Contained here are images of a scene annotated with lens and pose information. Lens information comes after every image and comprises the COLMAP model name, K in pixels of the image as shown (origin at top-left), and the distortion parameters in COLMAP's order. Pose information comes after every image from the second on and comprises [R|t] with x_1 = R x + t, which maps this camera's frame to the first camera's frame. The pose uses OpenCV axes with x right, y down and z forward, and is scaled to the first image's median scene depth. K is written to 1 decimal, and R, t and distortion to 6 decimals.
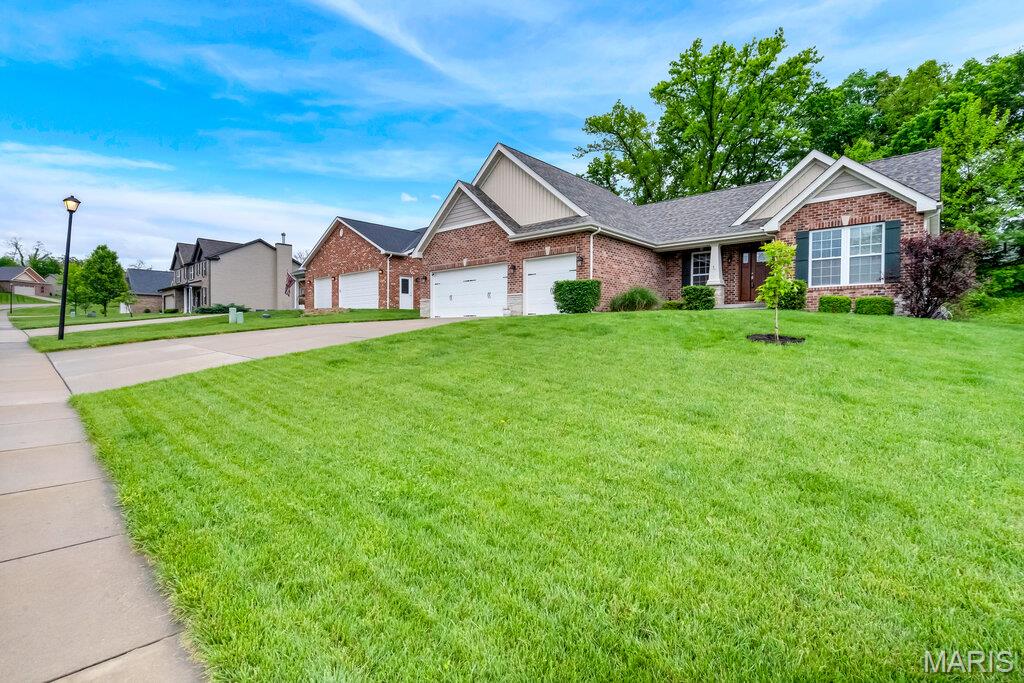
lens RADIAL K [[475.1, 0, 508.5], [0, 475.1, 336.8], [0, 0, 1]] dist [-0.006846, 0.002982]
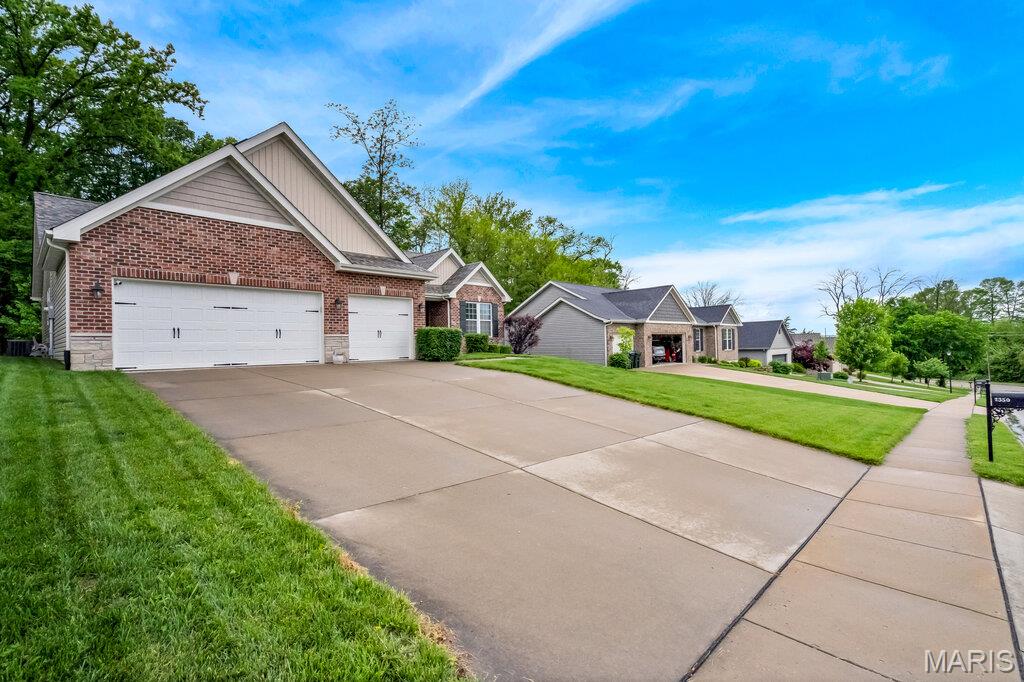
lens RADIAL K [[475.1, 0, 515.3], [0, 475.1, 333.3], [0, 0, 1]] dist [-0.006846, 0.002982]
pose [[-0.012709, 0.020155, 0.999716, -0.755914], [0.033604, 0.999241, -0.019718, -0.063674], [-0.999354, 0.033344, -0.013377, 0.679578]]
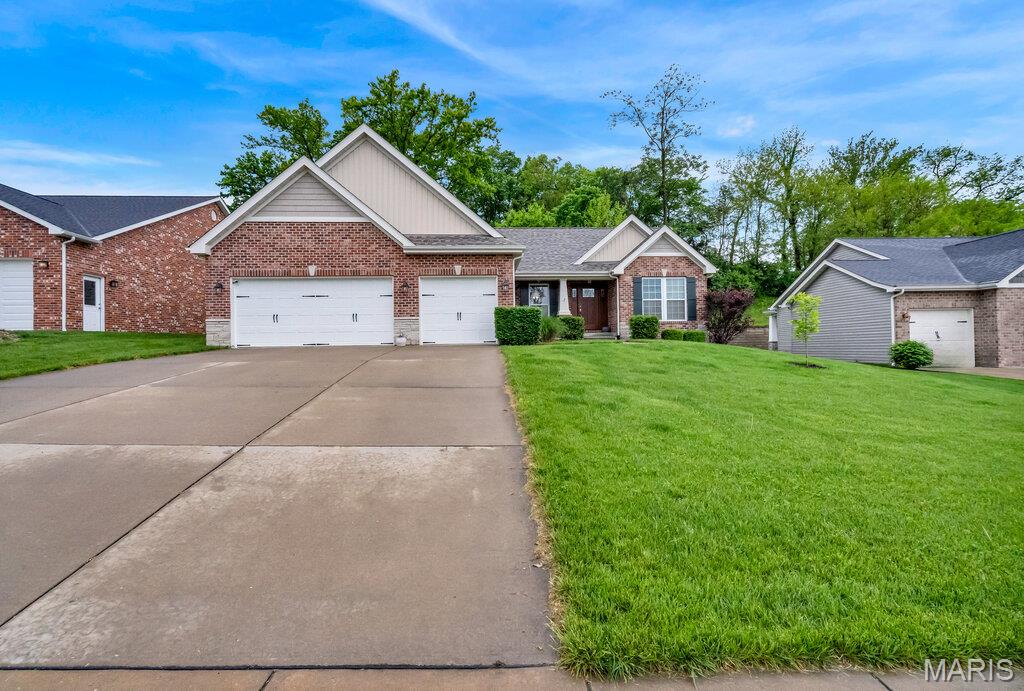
lens RADIAL K [[475.1, 0, 513.9], [0, 475.1, 342.9], [0, 0, 1]] dist [-0.006846, 0.002982]
pose [[0.680687, -0.008368, 0.732526, -0.437646], [0.028782, 0.999468, -0.015328, -0.027522], [-0.732008, 0.031517, 0.680566, 0.300606]]
